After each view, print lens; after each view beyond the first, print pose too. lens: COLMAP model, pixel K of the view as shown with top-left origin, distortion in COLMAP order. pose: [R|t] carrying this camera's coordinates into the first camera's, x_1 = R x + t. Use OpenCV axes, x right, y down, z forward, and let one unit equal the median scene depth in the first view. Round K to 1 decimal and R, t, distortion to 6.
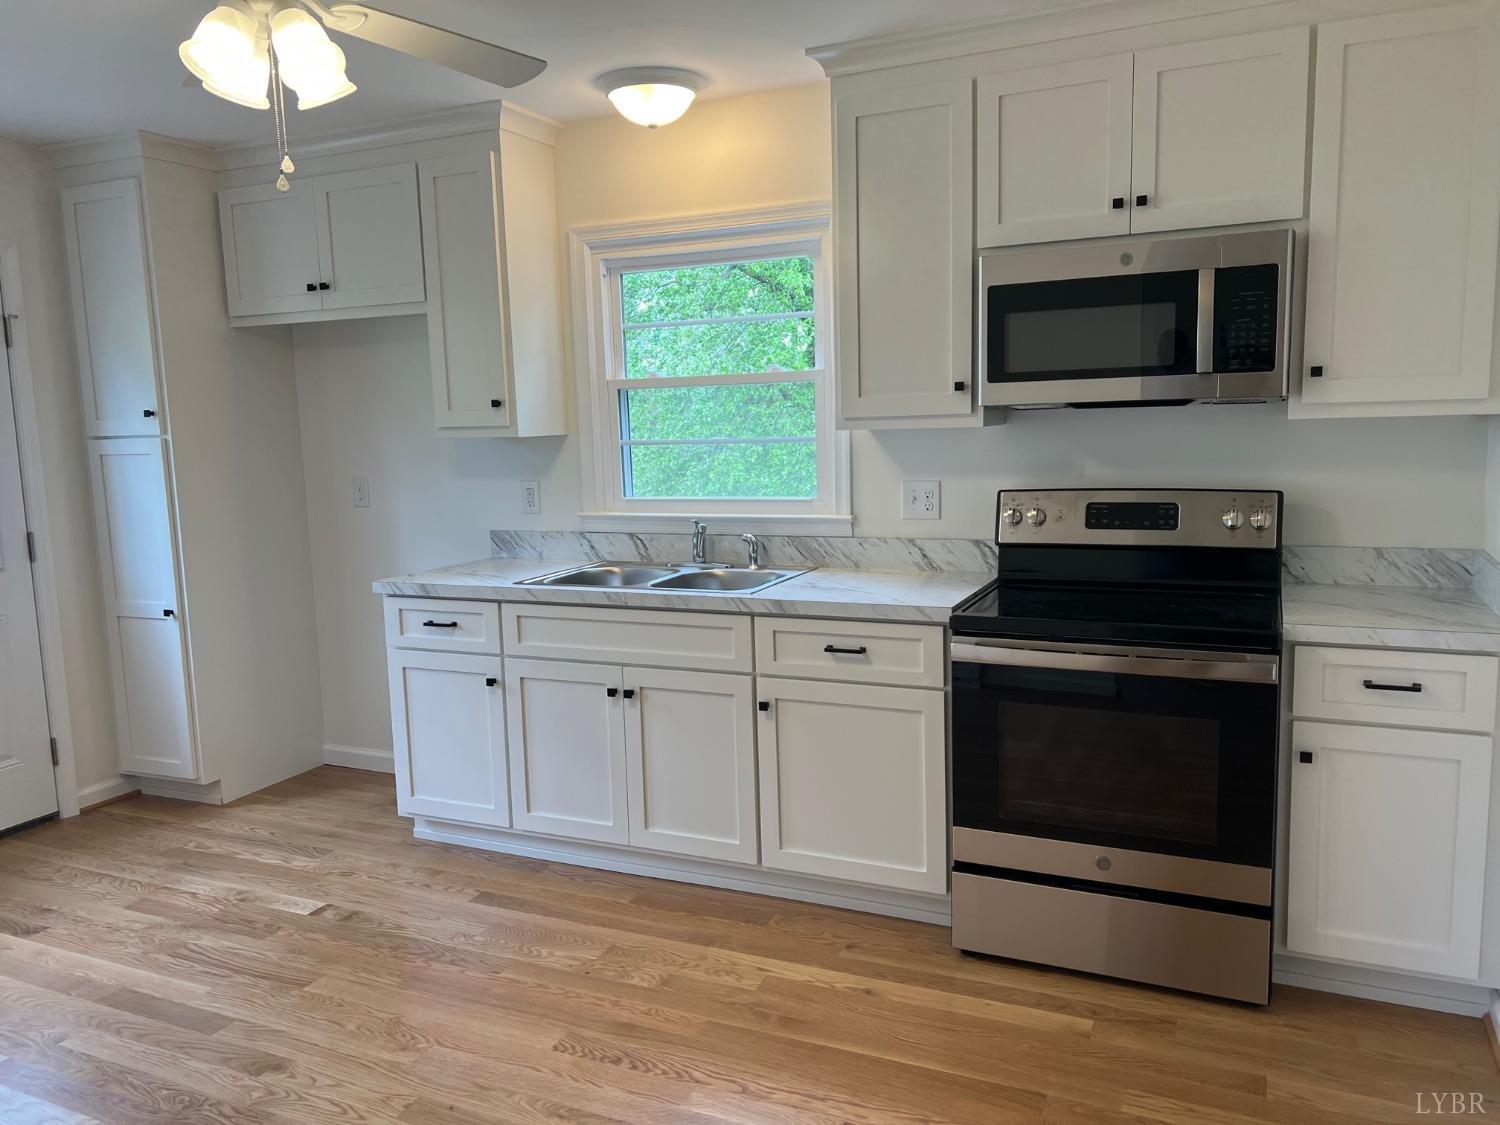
lens RADIAL K [[1129.2, 0, 744.8], [0, 1129.2, 561.1], [0, 0, 1]] dist [0.078760, -0.092648]
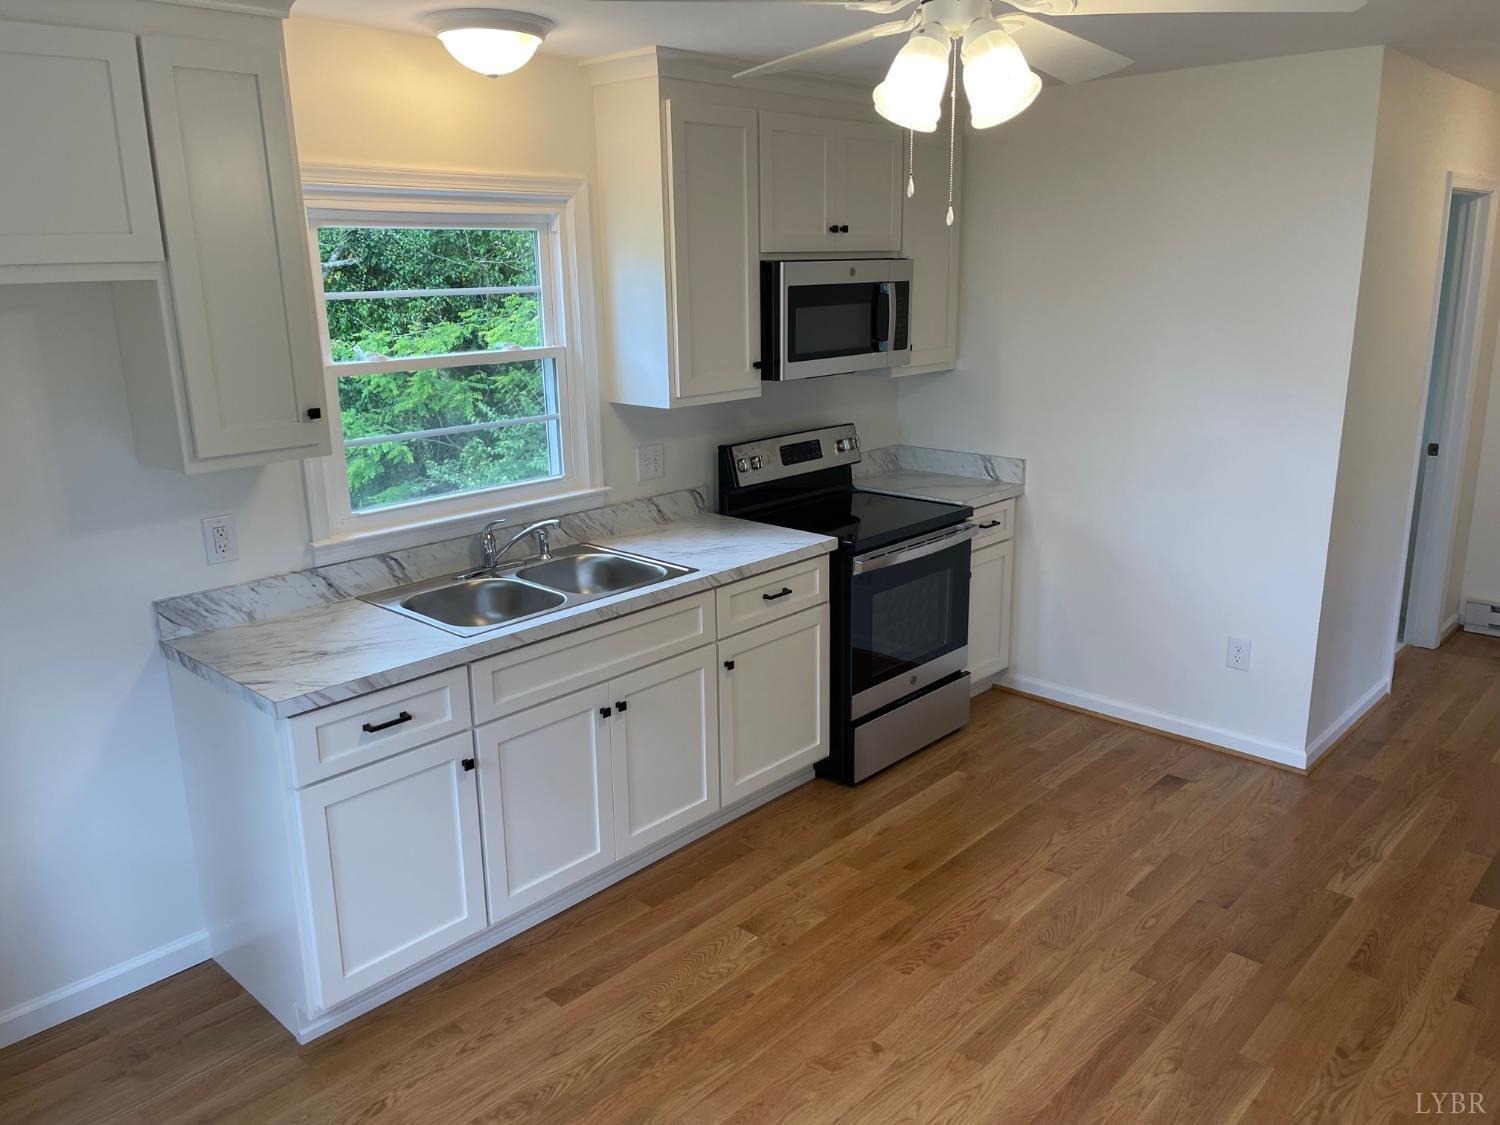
lens RADIAL K [[1129.3, 0, 746.4], [0, 1129.3, 558.3], [0, 0, 1]] dist [0.069950, -0.078244]
pose [[0.315018, -0.217768, 0.923764, -0.906848], [0.128193, 0.974164, 0.185934, -0.164713], [-0.940388, 0.059848, 0.334795, 0.567163]]
